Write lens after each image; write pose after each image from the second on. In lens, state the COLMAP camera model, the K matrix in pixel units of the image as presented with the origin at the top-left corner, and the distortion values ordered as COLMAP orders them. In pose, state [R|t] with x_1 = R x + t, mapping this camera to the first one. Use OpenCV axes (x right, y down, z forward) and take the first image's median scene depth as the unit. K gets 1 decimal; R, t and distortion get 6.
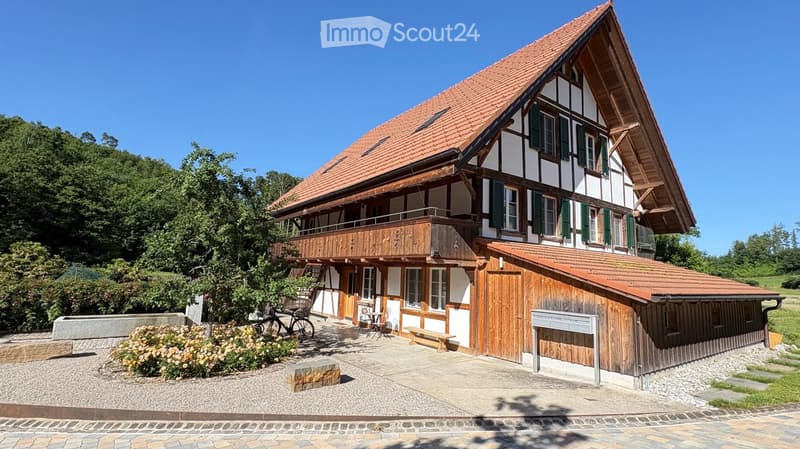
lens RADIAL K [[388.5, 0, 400.0], [0, 388.5, 224.5], [0, 0, 1]] dist [0.000395, -0.000062]
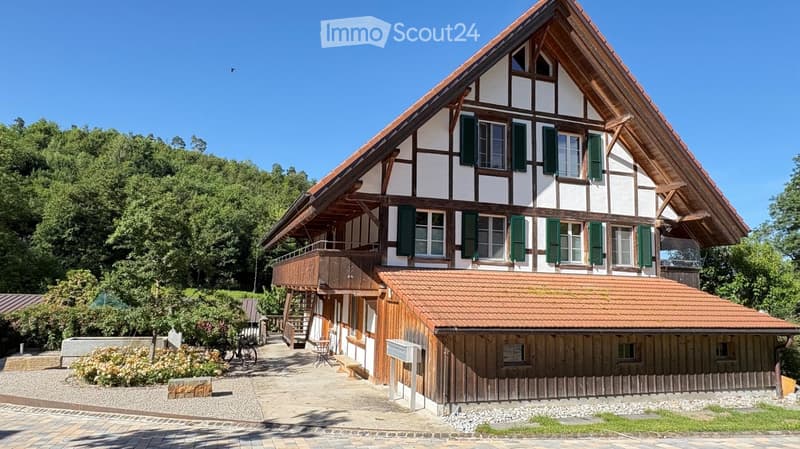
lens RADIAL K [[526.3, 0, 400.0], [0, 526.3, 224.5], [0, 0, 1]] dist [-0.000647, -0.000031]
pose [[0.954417, -0.043276, -0.295321, 0.510985], [0.043620, 0.999033, -0.005427, -0.051345], [0.295271, -0.007702, 0.955383, -0.218258]]
